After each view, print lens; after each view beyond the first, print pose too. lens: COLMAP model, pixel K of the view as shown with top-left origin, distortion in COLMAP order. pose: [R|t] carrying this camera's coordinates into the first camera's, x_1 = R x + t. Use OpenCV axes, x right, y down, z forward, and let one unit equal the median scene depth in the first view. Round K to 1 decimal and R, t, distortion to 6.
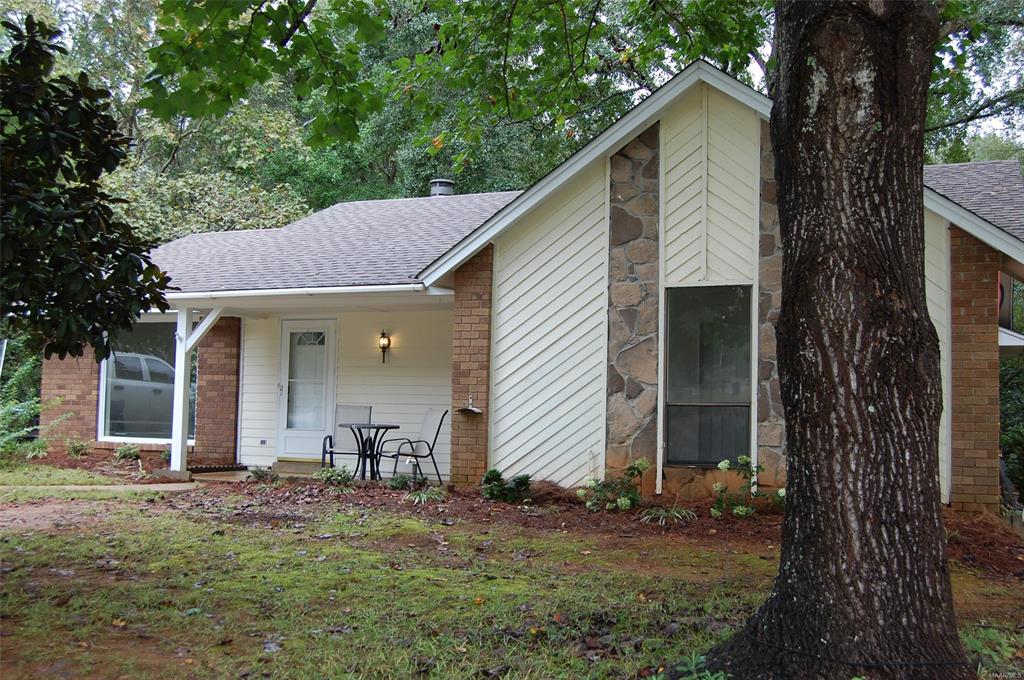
lens RADIAL K [[1117.0, 0, 507.4], [0, 1117.0, 340.7], [0, 0, 1]] dist [-0.063821, 0.000000]
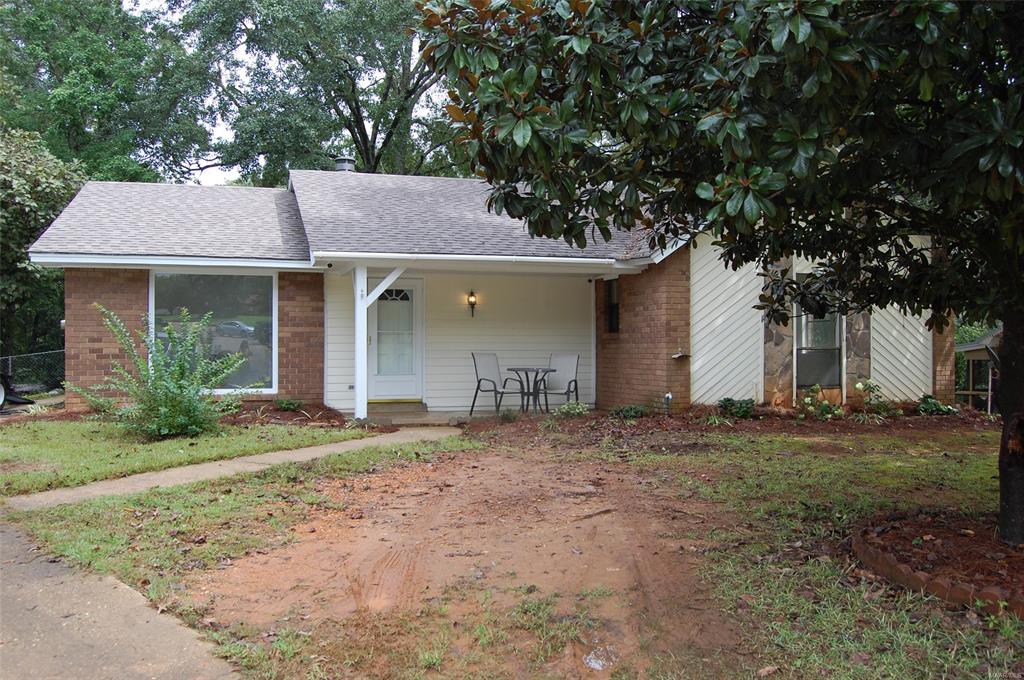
lens RADIAL K [[806.2, 0, 511.6], [0, 806.2, 341.8], [0, 0, 1]] dist [-0.052170, 0.003966]
pose [[0.761471, -0.017903, 0.647952, -0.863483], [-0.025921, 0.997978, 0.058036, -0.006850], [-0.647681, -0.060989, 0.759467, 0.404142]]
